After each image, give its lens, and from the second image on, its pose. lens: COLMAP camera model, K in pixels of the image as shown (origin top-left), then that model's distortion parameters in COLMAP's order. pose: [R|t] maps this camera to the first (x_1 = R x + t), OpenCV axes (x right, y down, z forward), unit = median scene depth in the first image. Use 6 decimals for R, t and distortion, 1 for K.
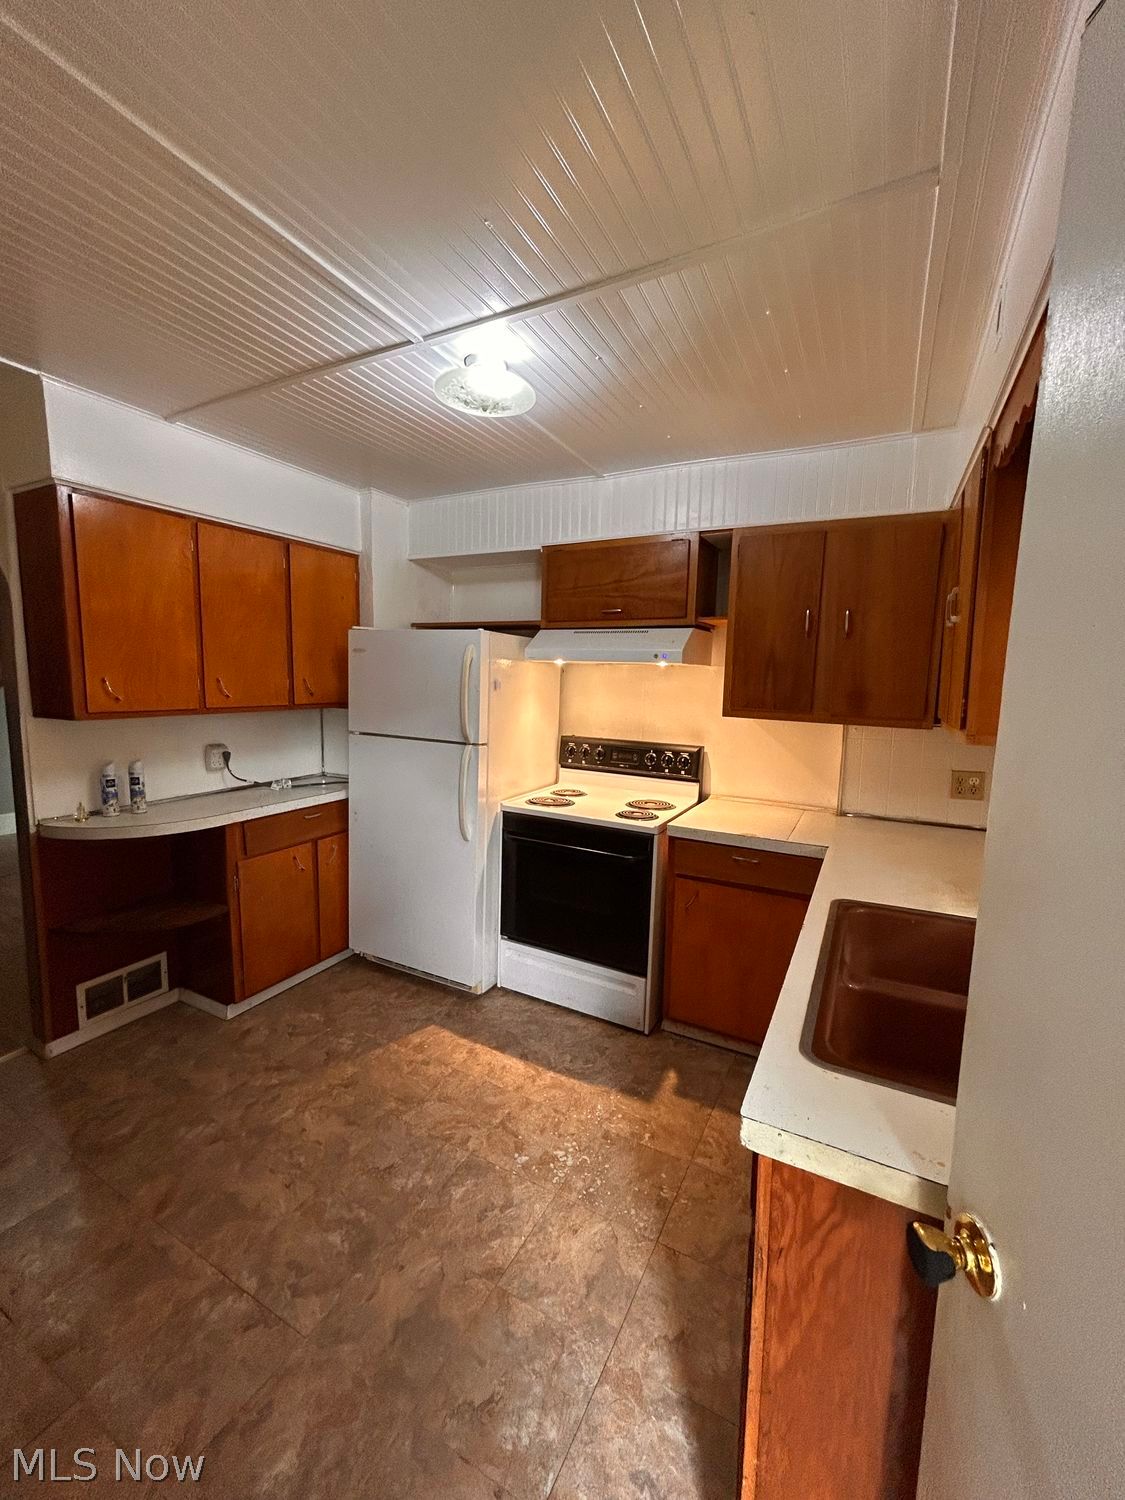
lens RADIAL K [[607.1, 0, 561.5], [0, 607.1, 749.8], [0, 0, 1]] dist [-0.000179, 0.000500]
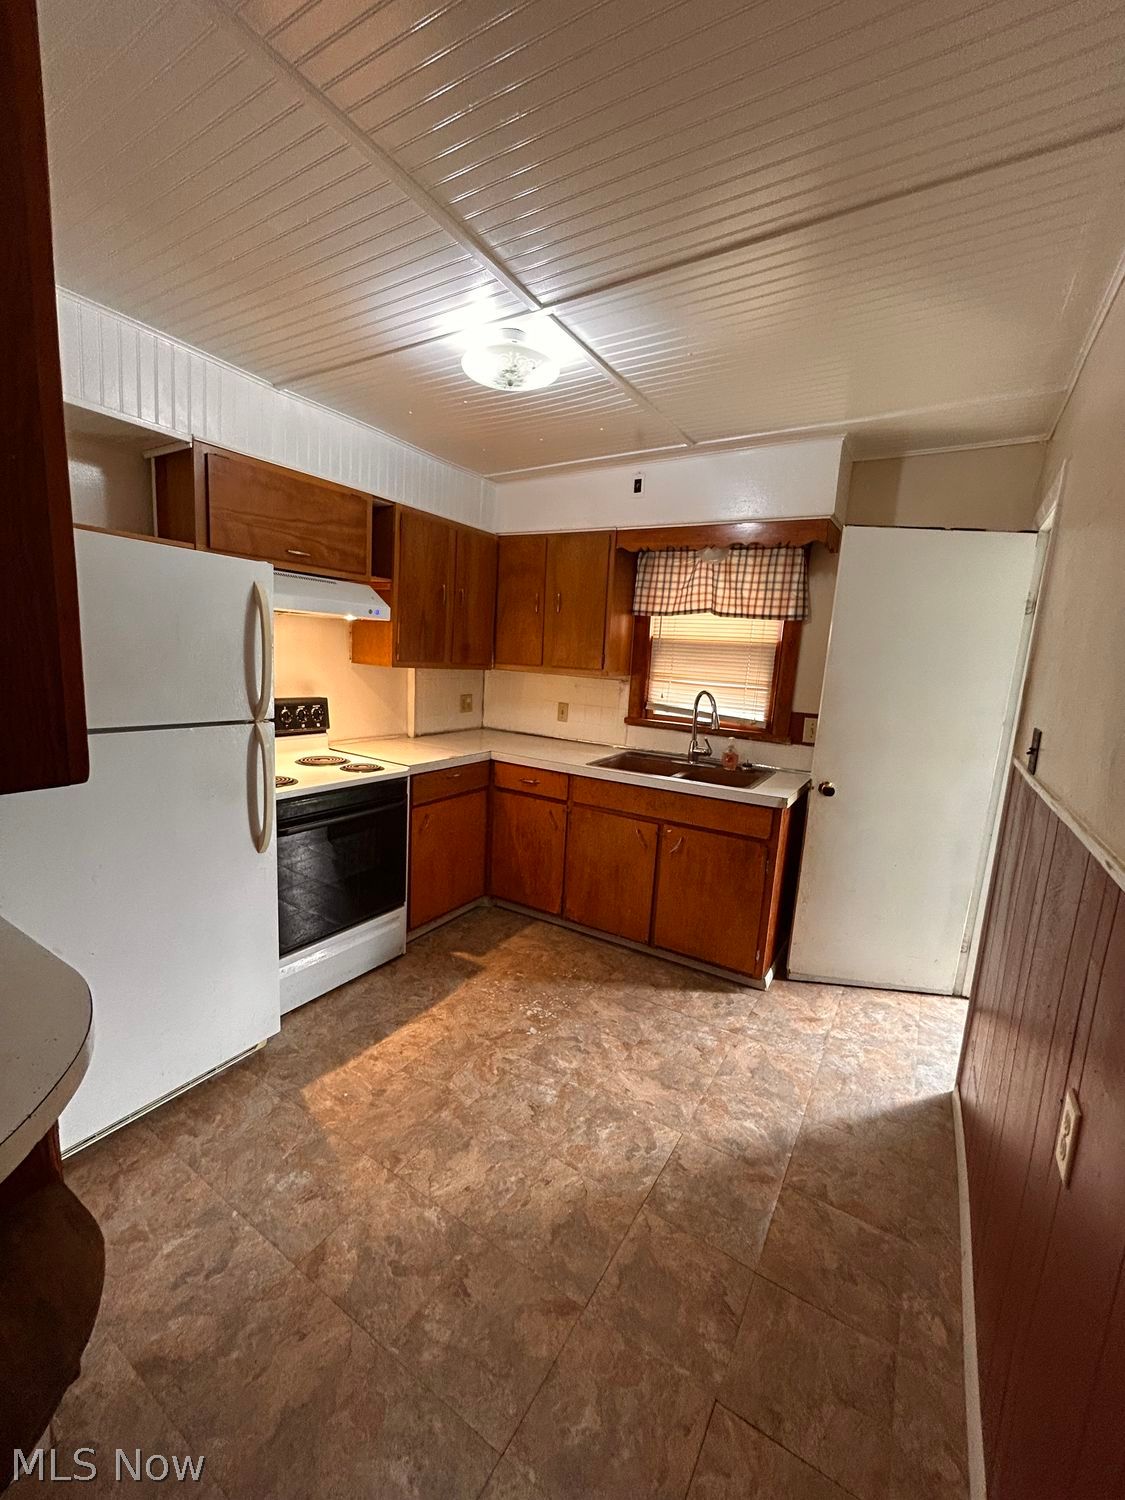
lens RADIAL K [[607.1, 0, 564.8], [0, 607.1, 748.7], [0, 0, 1]] dist [-0.000179, 0.000500]
pose [[0.059737, -0.179813, 0.981885, -0.982285], [0.059265, 0.982546, 0.176328, -0.097833], [-0.996453, 0.047658, 0.069351, 0.673443]]
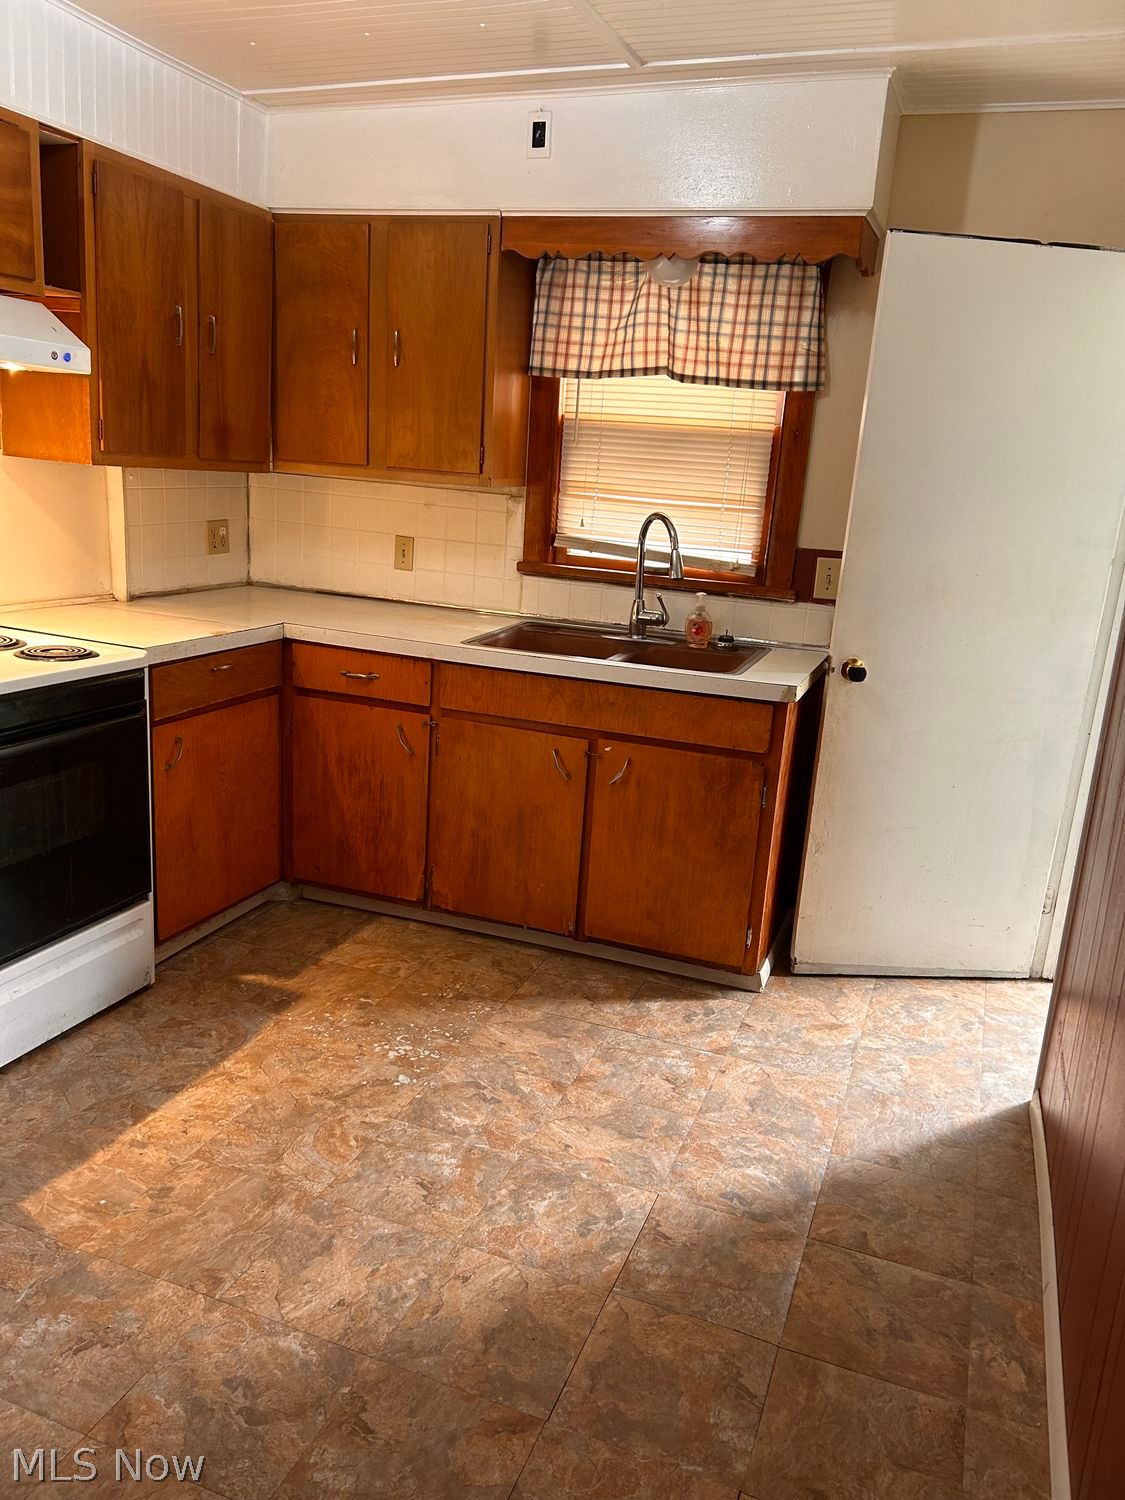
lens RADIAL K [[1129.8, 0, 576.8], [0, 1129.8, 756.3], [0, 0, 1]] dist [0.044740, -0.046552]
pose [[-0.137241, -0.284004, 0.948950, -1.098362], [0.042227, 0.955467, 0.292061, -0.100392], [-0.989637, 0.080155, -0.119137, 0.758255]]
